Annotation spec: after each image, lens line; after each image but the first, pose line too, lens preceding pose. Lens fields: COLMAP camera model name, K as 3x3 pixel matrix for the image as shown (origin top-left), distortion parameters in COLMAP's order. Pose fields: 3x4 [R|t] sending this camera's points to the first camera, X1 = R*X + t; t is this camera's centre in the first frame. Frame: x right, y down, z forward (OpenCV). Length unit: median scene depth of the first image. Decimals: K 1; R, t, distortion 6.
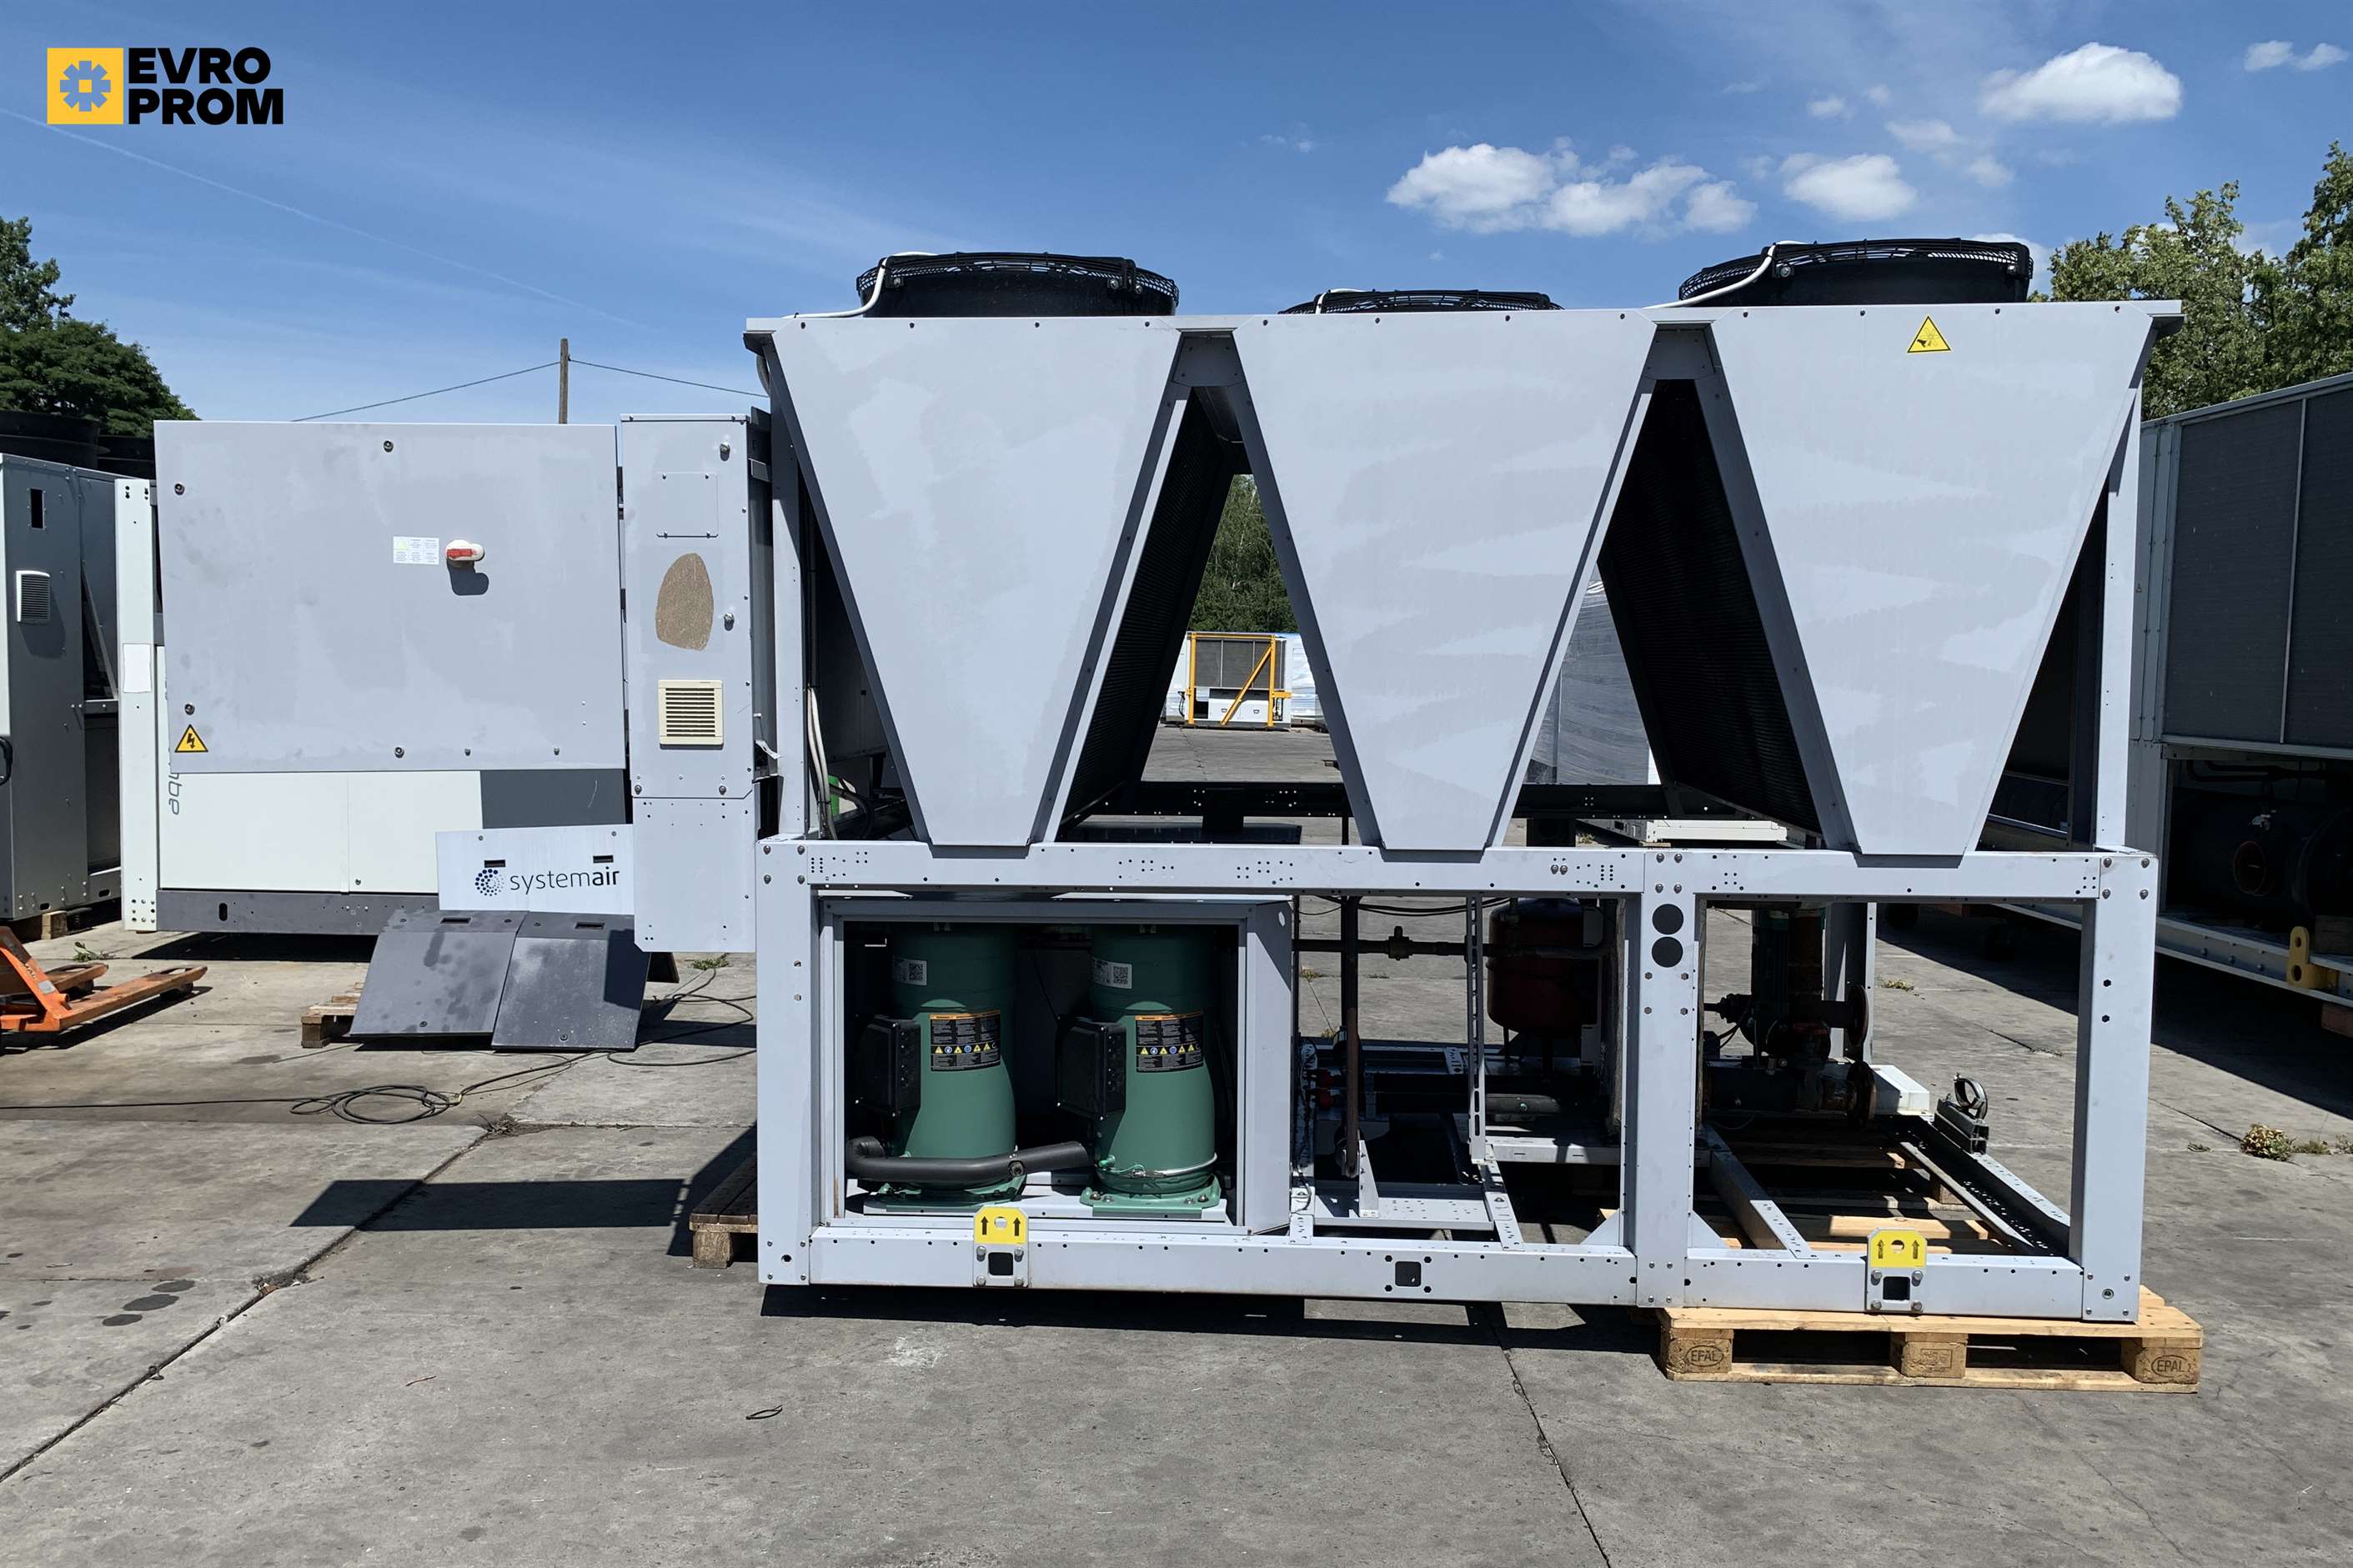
lens RADIAL K [[1795.5, 0, 1190.2], [0, 1795.5, 799.8], [0, 0, 1]] dist [0.029849, -0.032082]
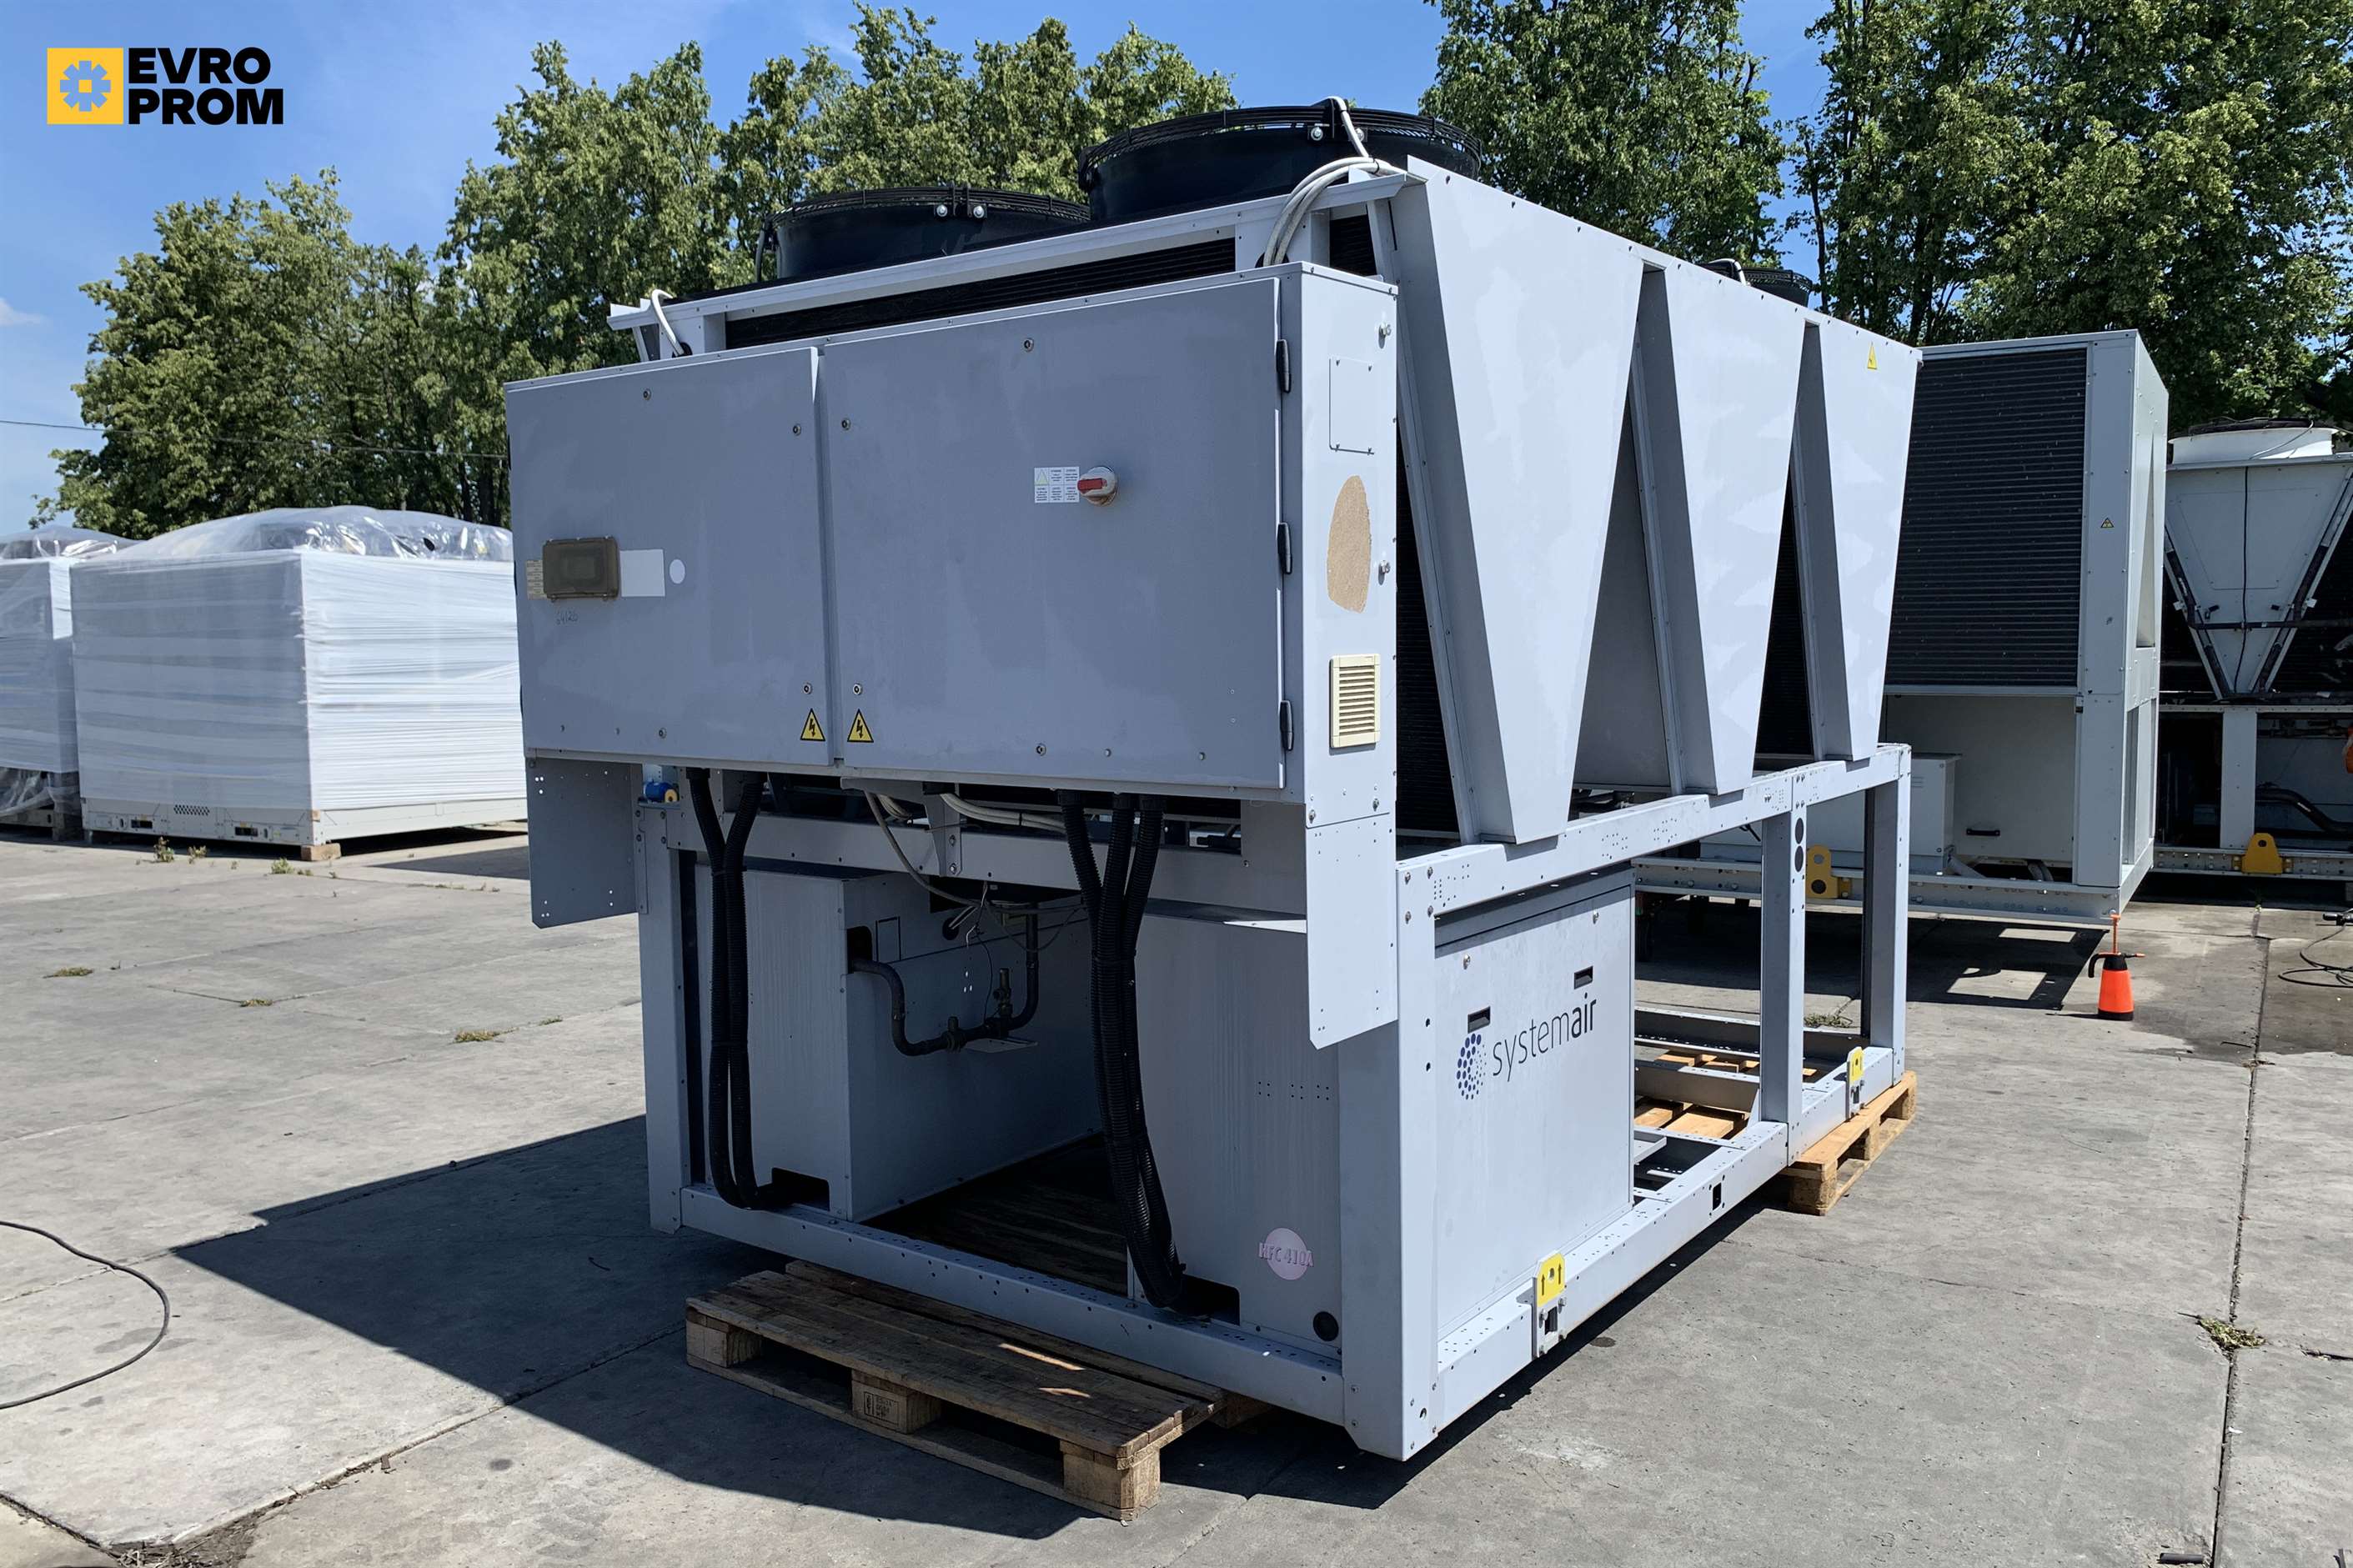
lens RADIAL K [[1798.7, 0, 1148.6], [0, 1798.7, 780.4], [0, 0, 1]] dist [0.045506, -0.048278]
pose [[0.552271, -0.090338, 0.828756, -0.933526], [0.089101, 0.994813, 0.049063, -0.060279], [-0.828890, 0.046747, 0.557455, 0.688228]]
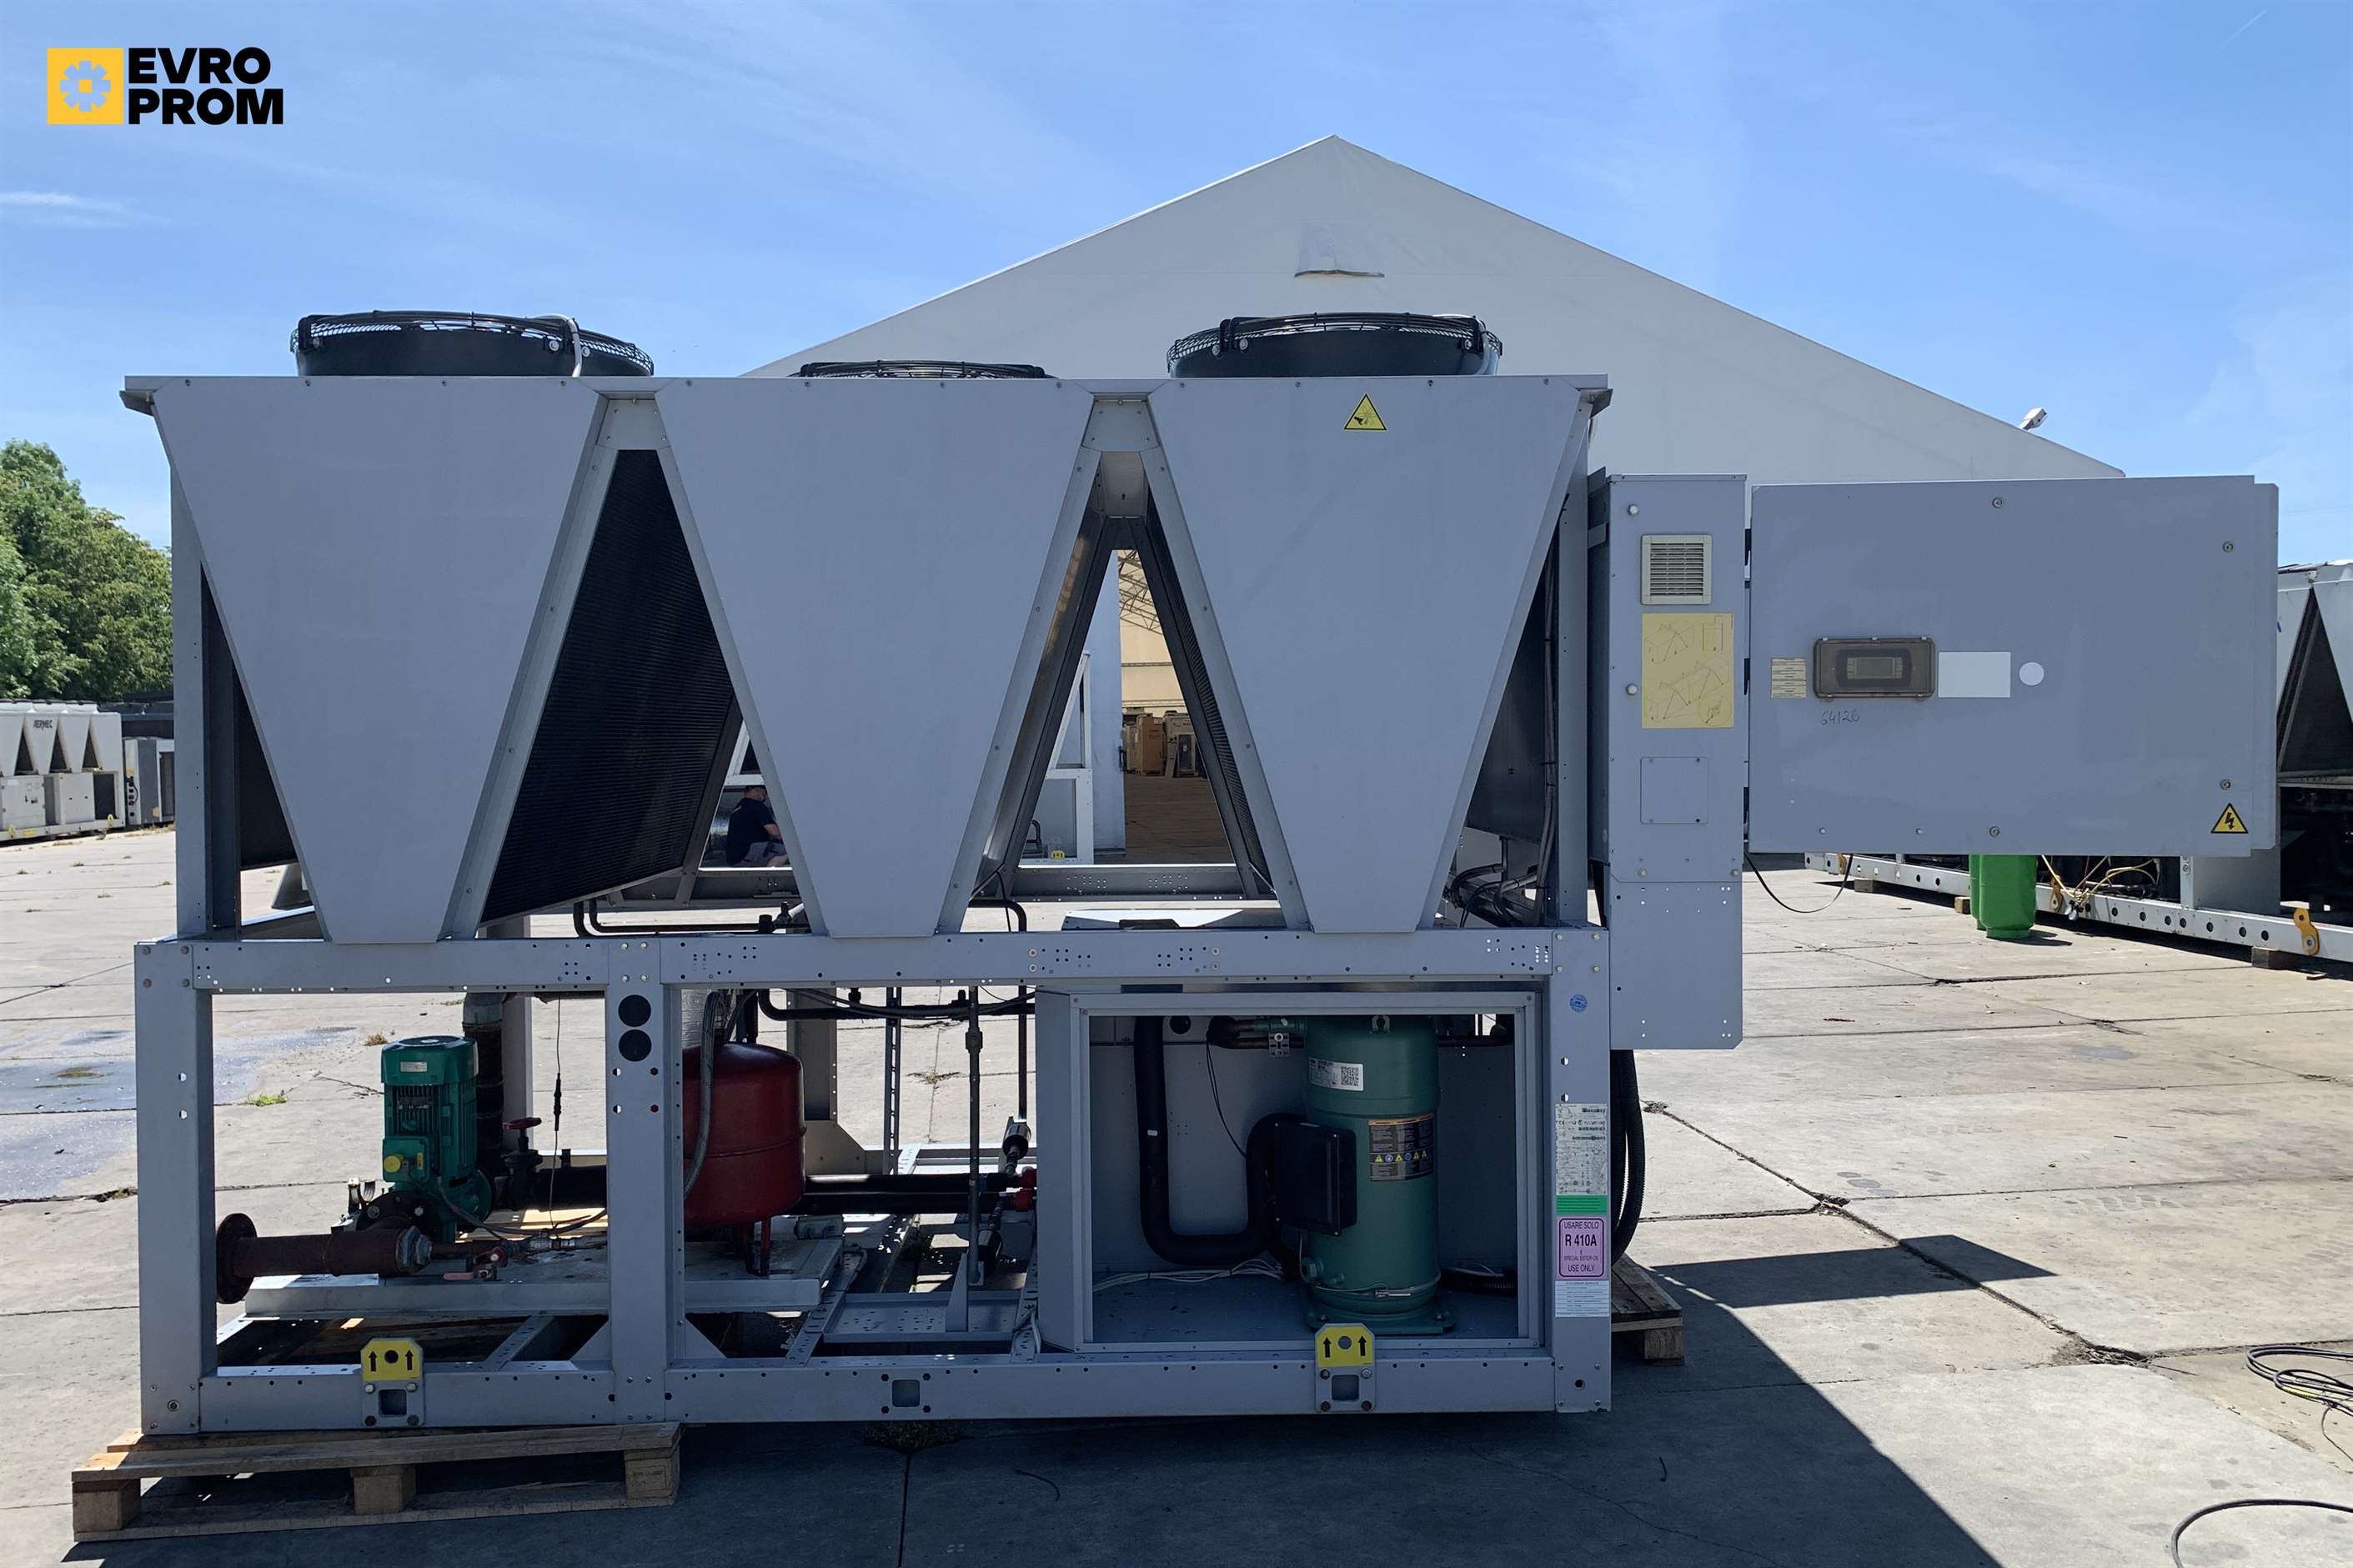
lens RADIAL K [[1812.0, 0, 1158.6], [0, 1812.0, 782.1], [0, 0, 1]] dist [0.028925, -0.034707]
pose [[-0.995978, 0.004096, -0.089502, 0.111636], [-0.005731, 0.993996, 0.109262, -0.201760], [0.089412, 0.109336, -0.989975, 2.467336]]
